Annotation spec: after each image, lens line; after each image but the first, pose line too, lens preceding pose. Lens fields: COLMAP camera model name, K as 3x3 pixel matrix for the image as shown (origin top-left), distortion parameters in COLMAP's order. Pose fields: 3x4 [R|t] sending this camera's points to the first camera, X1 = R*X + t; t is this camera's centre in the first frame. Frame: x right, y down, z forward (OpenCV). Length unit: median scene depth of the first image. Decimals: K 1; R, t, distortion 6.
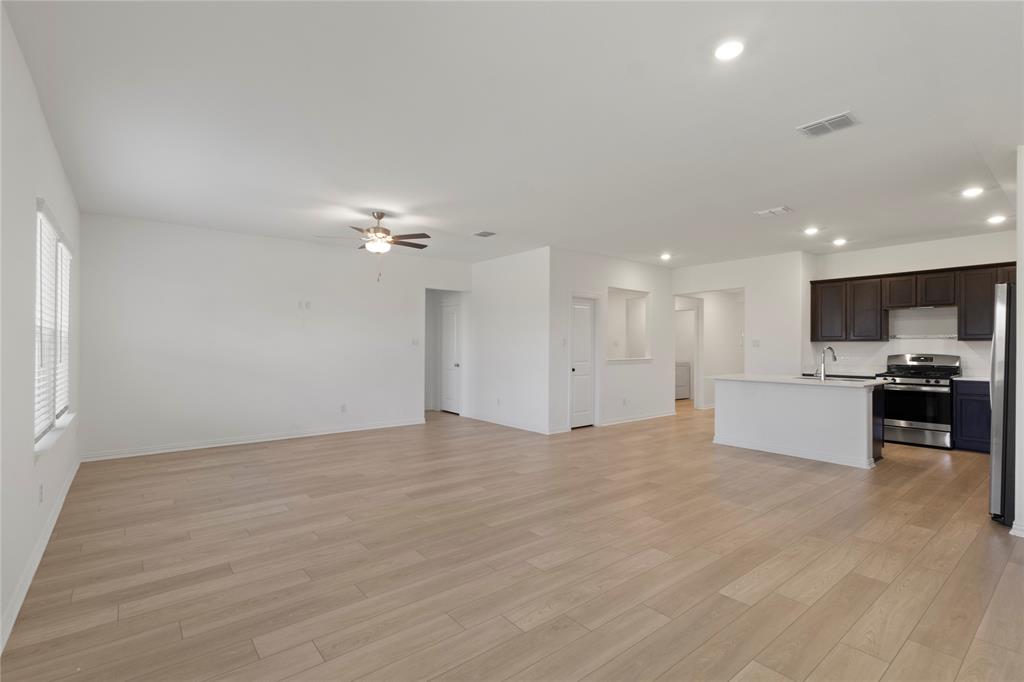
lens RADIAL K [[476.5, 0, 512.3], [0, 476.5, 340.3], [0, 0, 1]] dist [0.001464, 0.000297]
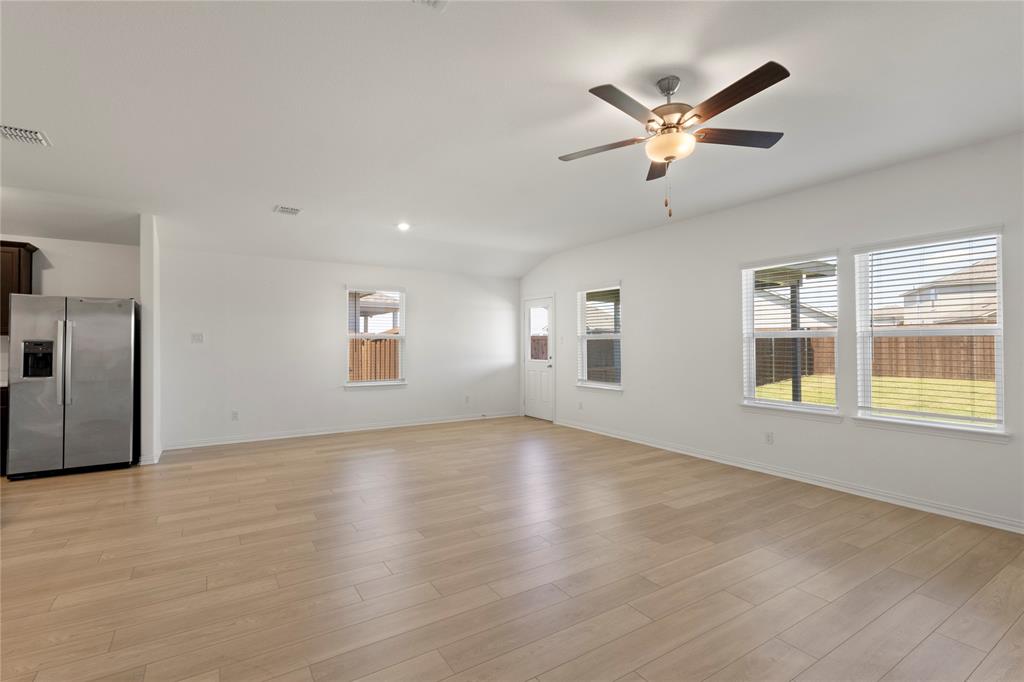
lens RADIAL K [[476.5, 0, 511.4], [0, 476.5, 339.2], [0, 0, 1]] dist [0.001464, 0.000297]
pose [[-0.994644, -0.001860, 0.103345, -0.221633], [-0.002168, 0.999994, -0.002871, 0.004919], [-0.103339, -0.003080, -0.994641, 2.008817]]
